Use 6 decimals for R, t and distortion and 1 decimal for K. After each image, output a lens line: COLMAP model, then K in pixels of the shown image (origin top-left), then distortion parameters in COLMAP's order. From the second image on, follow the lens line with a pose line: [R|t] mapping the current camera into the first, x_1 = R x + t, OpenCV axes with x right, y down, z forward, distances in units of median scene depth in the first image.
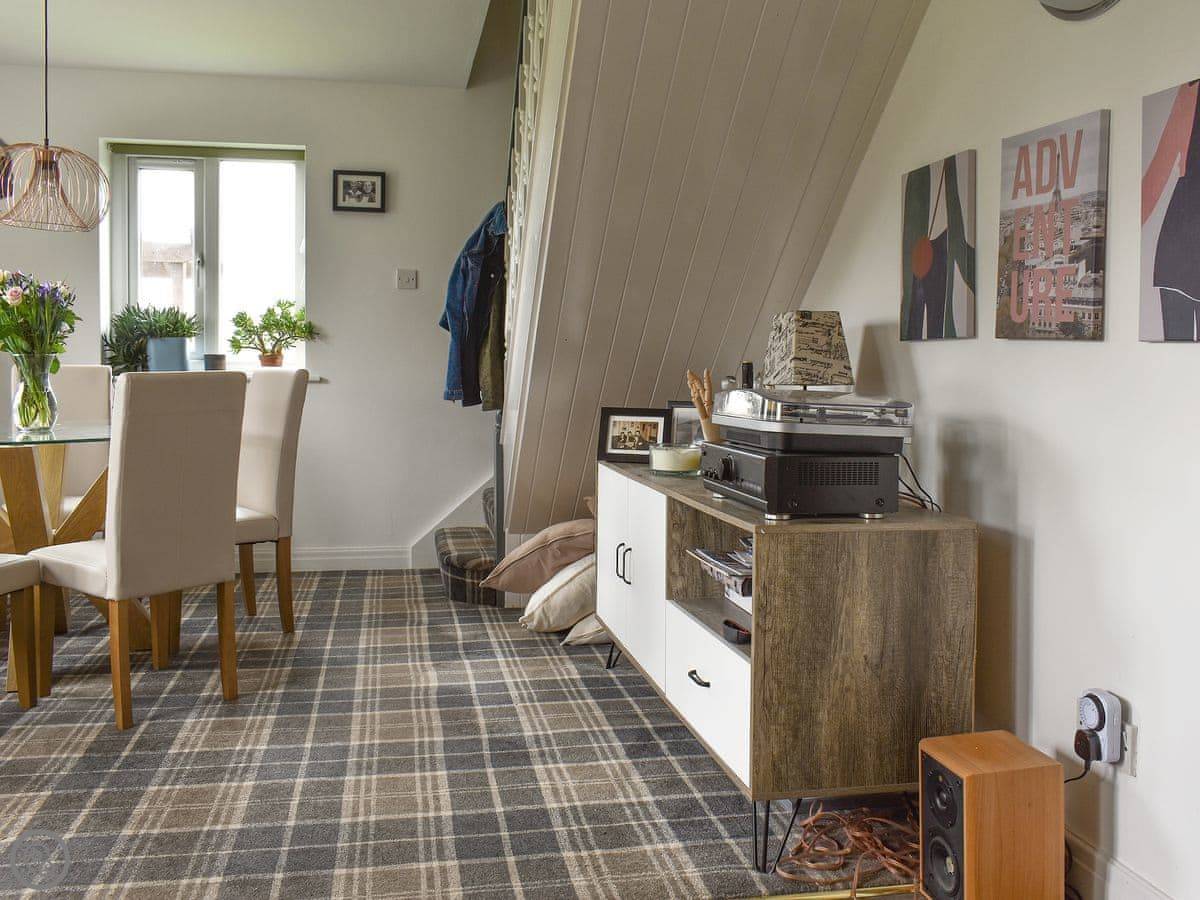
lens RADIAL K [[1076.6, 0, 535.5], [0, 1076.6, 468.1], [0, 0, 1]] dist [-0.085302, 0.007348]
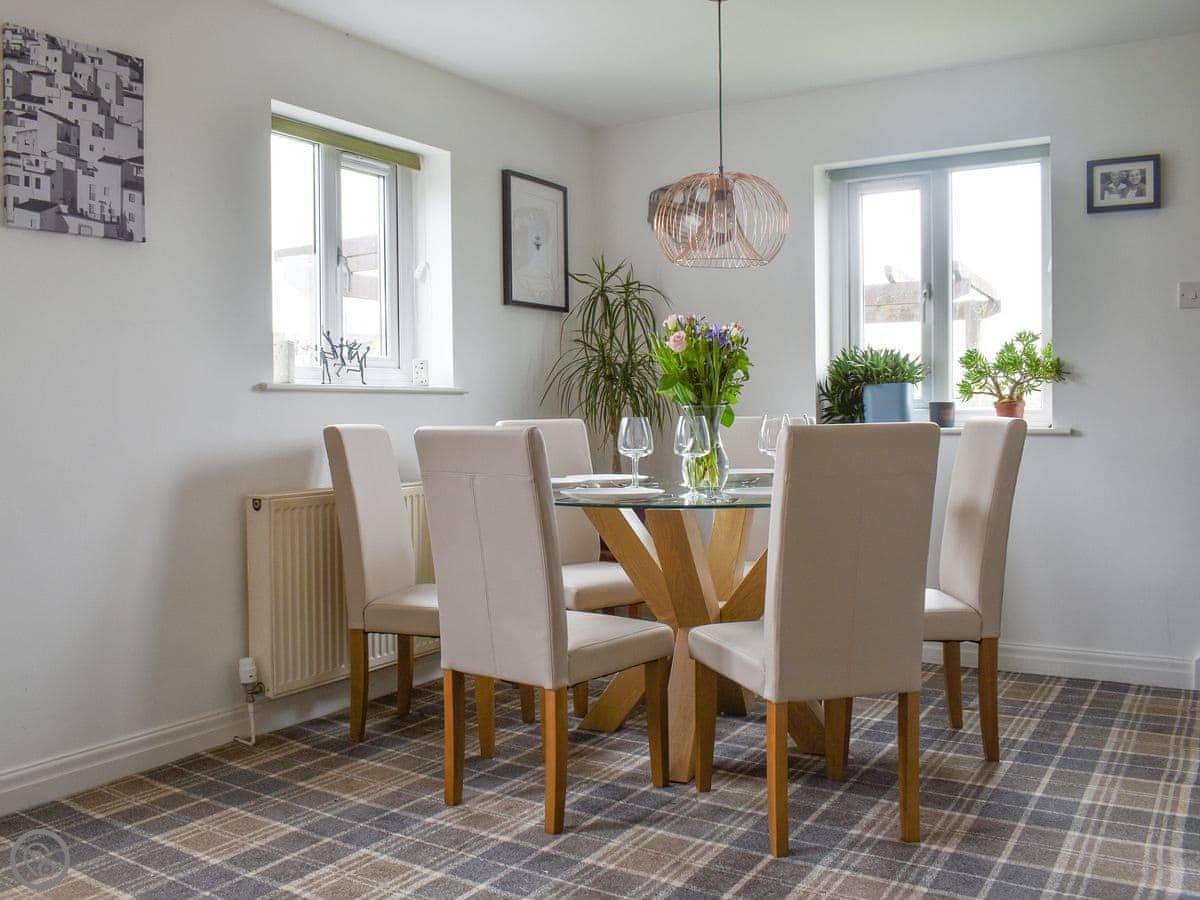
lens RADIAL K [[1076.6, 0, 535.5], [0, 1076.6, 468.1], [0, 0, 1]] dist [-0.085302, 0.007348]
pose [[0.738616, 0.013067, -0.673999, 0.028430], [-0.044458, 0.998580, -0.029361, -0.017008], [0.672658, 0.051651, 0.738148, 0.182048]]
